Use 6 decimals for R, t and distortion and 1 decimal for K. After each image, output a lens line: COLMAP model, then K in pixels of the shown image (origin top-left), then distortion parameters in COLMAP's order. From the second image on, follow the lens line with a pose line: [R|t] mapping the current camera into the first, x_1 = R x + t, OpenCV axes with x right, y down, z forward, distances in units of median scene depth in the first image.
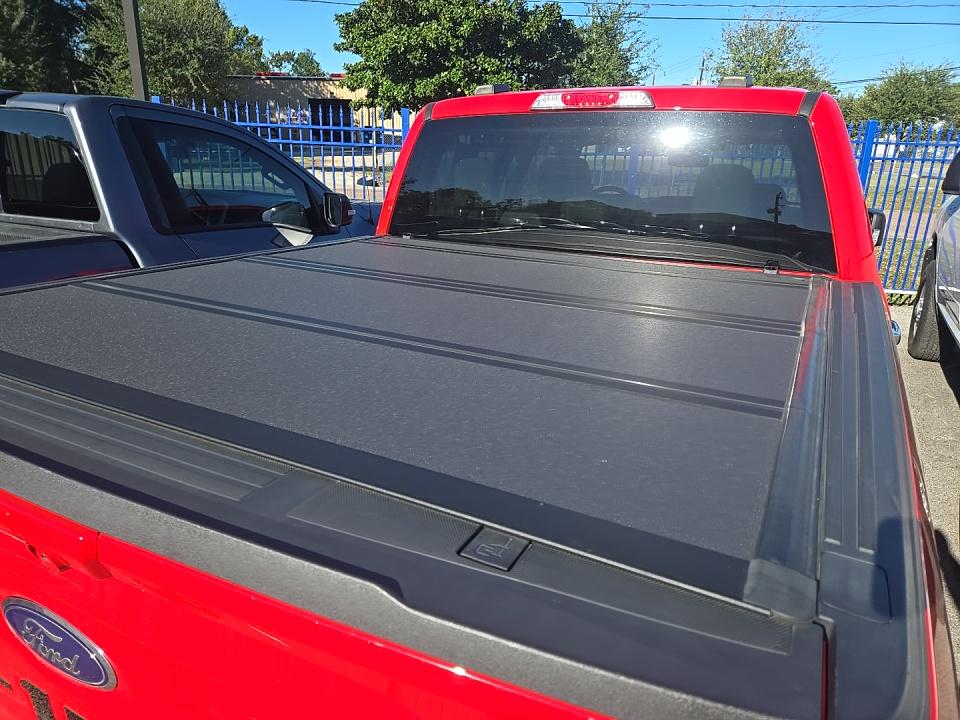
lens RADIAL K [[650.4, 0, 476.5], [0, 650.4, 365.7], [0, 0, 1]] dist [0.059921, -0.048145]
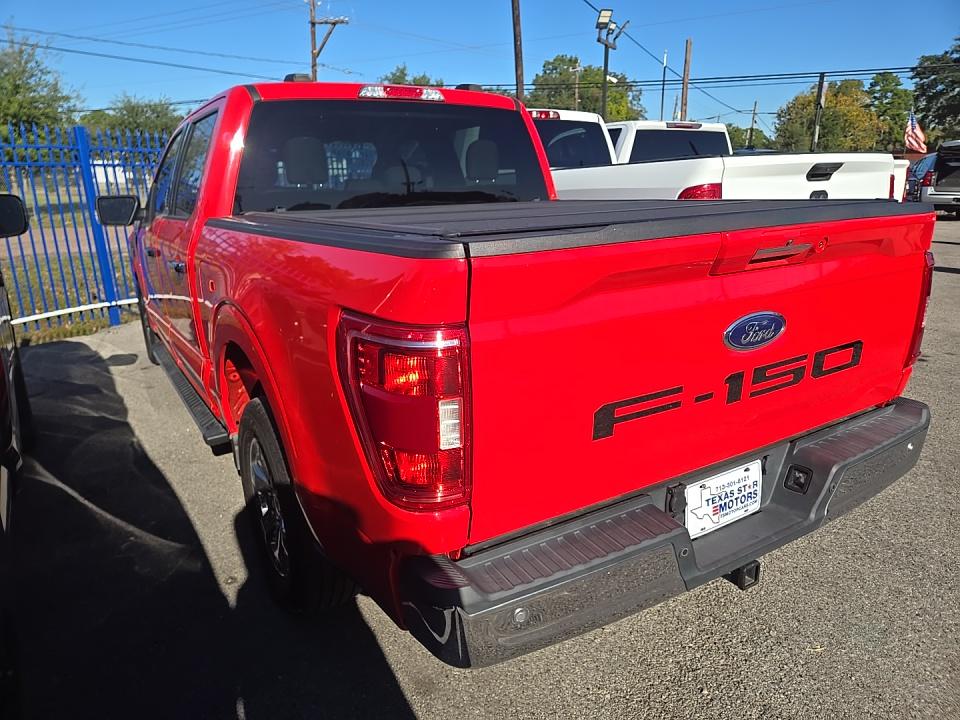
lens RADIAL K [[650.4, 0, 487.9], [0, 650.4, 358.6], [0, 0, 1]] dist [0.059921, -0.048145]
pose [[0.494631, -0.261063, 0.828967, -0.108316], [0.304320, 0.945460, 0.116167, 0.000946], [-0.814082, 0.194811, 0.547101, 0.024188]]
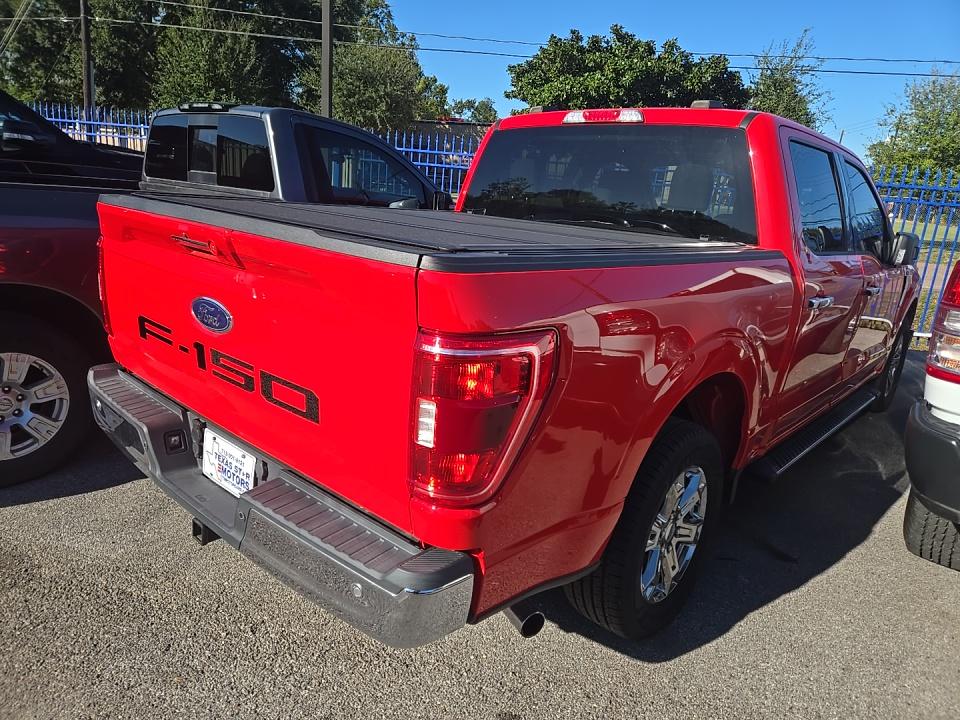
lens RADIAL K [[650.4, 0, 470.2], [0, 650.4, 368.5], [0, 0, 1]] dist [0.059921, -0.048145]
pose [[0.967172, 0.117947, -0.225092, 0.029911], [-0.131229, 0.990333, -0.044932, 0.023422], [0.217616, 0.072996, 0.973301, -0.039112]]
